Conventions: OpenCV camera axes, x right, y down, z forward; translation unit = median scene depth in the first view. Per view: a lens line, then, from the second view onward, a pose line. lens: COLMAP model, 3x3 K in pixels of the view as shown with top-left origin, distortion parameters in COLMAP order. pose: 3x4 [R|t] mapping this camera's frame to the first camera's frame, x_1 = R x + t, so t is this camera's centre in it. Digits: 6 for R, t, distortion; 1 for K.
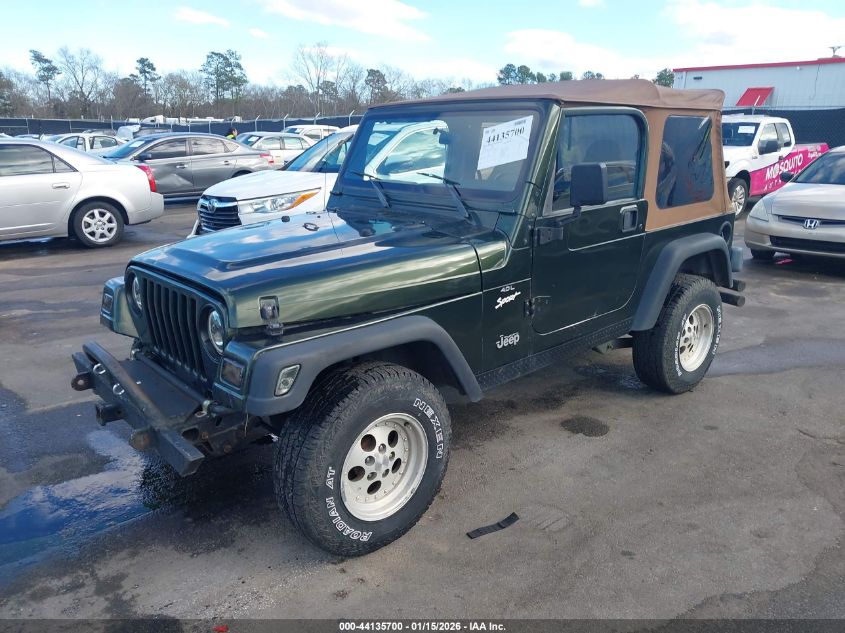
lens RADIAL K [[688.2, 0, 422.5], [0, 688.2, 316.5], [0, 0, 1]] dist [0.004878, 0.002954]
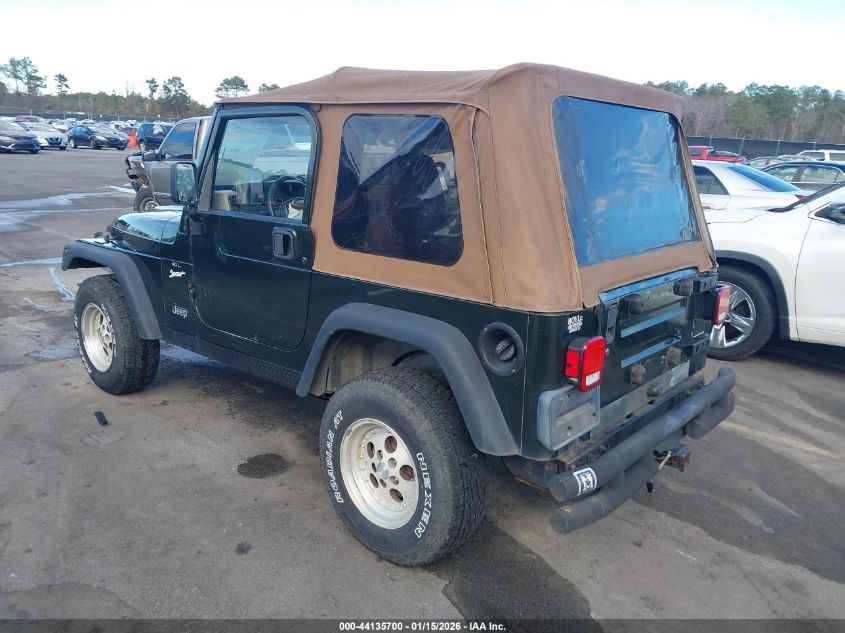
lens RADIAL K [[688.2, 0, 422.5], [0, 688.2, 316.5], [0, 0, 1]] dist [0.004878, 0.002954]
pose [[0.080861, 0.217151, -0.972783, 1.316830], [-0.319977, 0.929976, 0.180997, -0.304631], [0.943968, 0.296633, 0.144682, 1.230093]]
